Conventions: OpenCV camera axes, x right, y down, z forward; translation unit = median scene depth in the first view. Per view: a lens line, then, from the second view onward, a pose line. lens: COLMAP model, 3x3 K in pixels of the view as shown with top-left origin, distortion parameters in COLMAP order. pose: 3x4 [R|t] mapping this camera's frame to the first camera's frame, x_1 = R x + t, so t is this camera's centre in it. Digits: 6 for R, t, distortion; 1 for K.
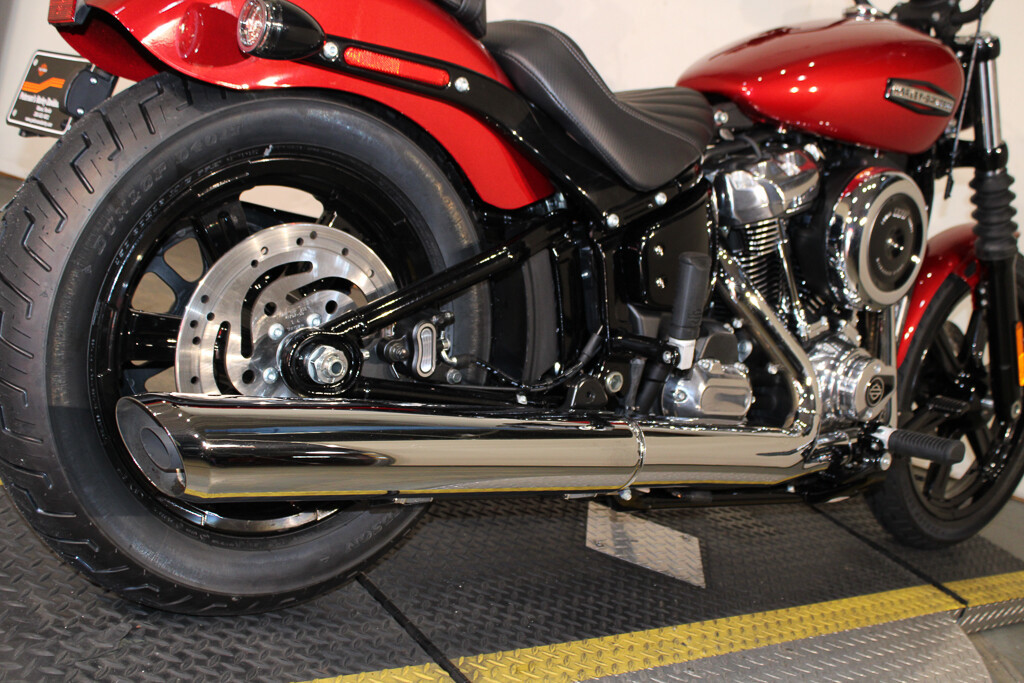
lens RADIAL K [[1174.4, 0, 512.0], [0, 1174.4, 341.5], [0, 0, 1]] dist [-0.088373, 0.115647]
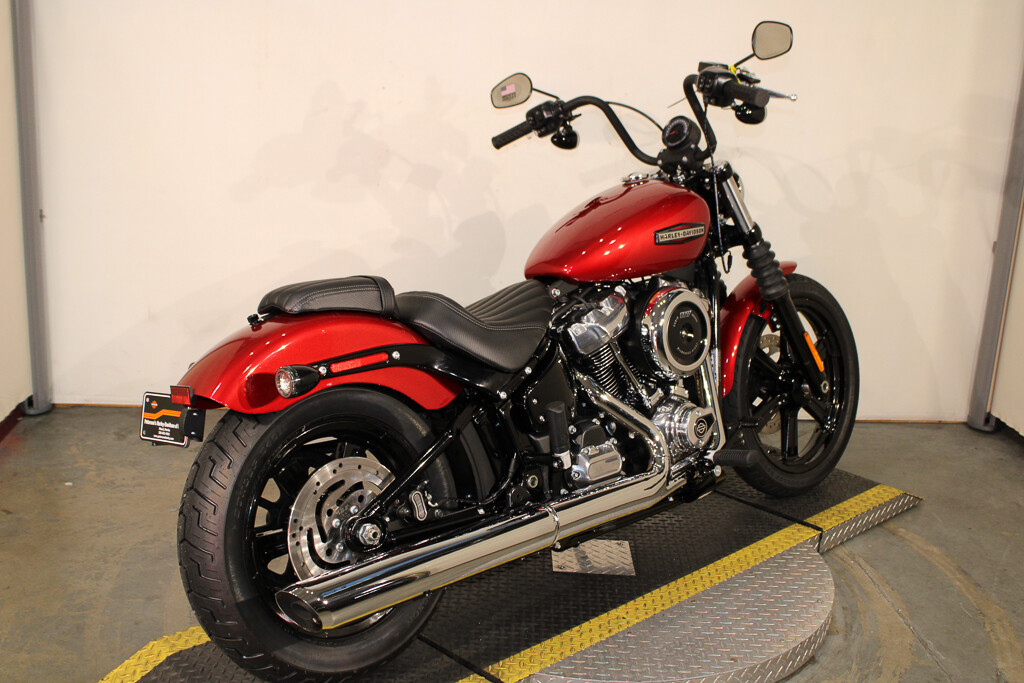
lens RADIAL K [[1174.4, 0, 512.0], [0, 1174.4, 341.5], [0, 0, 1]] dist [-0.088373, 0.115647]
pose [[0.960190, -0.278937, 0.015133, 0.083808], [0.278758, 0.960275, 0.012907, -0.174480], [-0.018132, -0.008175, 0.999802, -0.619319]]
